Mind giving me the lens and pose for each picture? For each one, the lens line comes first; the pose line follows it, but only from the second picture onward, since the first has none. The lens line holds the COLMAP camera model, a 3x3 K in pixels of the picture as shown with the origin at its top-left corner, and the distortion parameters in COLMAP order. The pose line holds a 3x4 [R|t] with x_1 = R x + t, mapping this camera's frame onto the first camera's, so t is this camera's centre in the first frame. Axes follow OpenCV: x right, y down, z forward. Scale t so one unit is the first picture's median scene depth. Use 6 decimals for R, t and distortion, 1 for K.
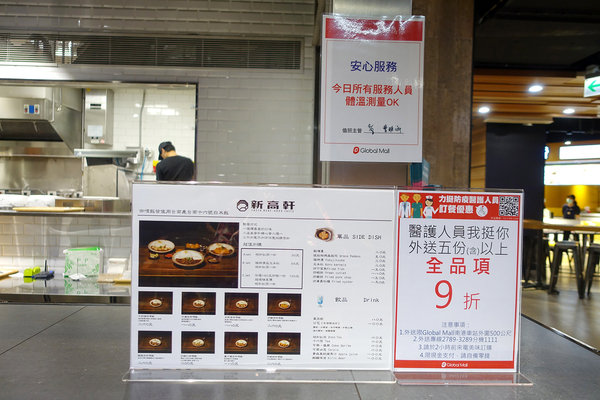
lens RADIAL K [[416.9, 0, 300.0], [0, 416.9, 200.0], [0, 0, 1]] dist [0.003405, 0.000360]
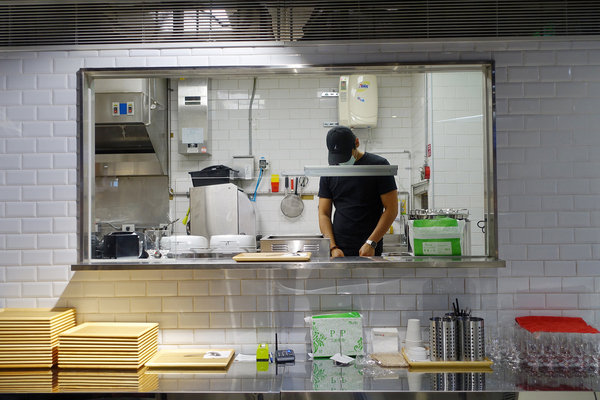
lens RADIAL K [[581.7, 0, 300.0], [0, 581.7, 200.0], [0, 0, 1]] dist [-0.004446, -0.003132]
pose [[0.998603, -0.032895, -0.041353, -0.522065], [0.031548, 0.998963, -0.032827, -0.037076], [0.042390, 0.031477, 0.998605, 0.065479]]
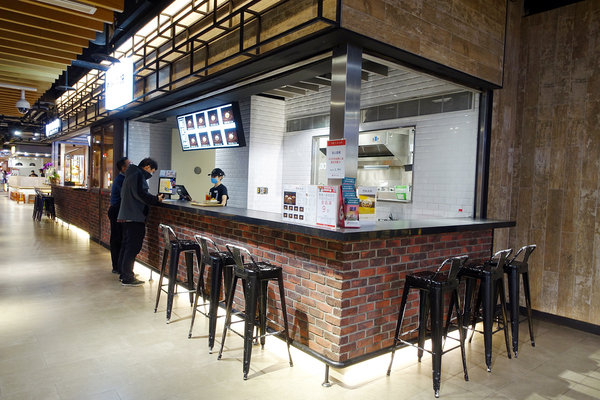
lens RADIAL K [[416.9, 0, 300.0], [0, 416.9, 200.0], [0, 0, 1]] dist [0.003405, 0.000360]
pose [[0.611348, 0.031953, -0.790717, 0.843991], [-0.029315, 0.999413, 0.017722, 0.013345], [0.790819, 0.012346, 0.611925, -0.441113]]
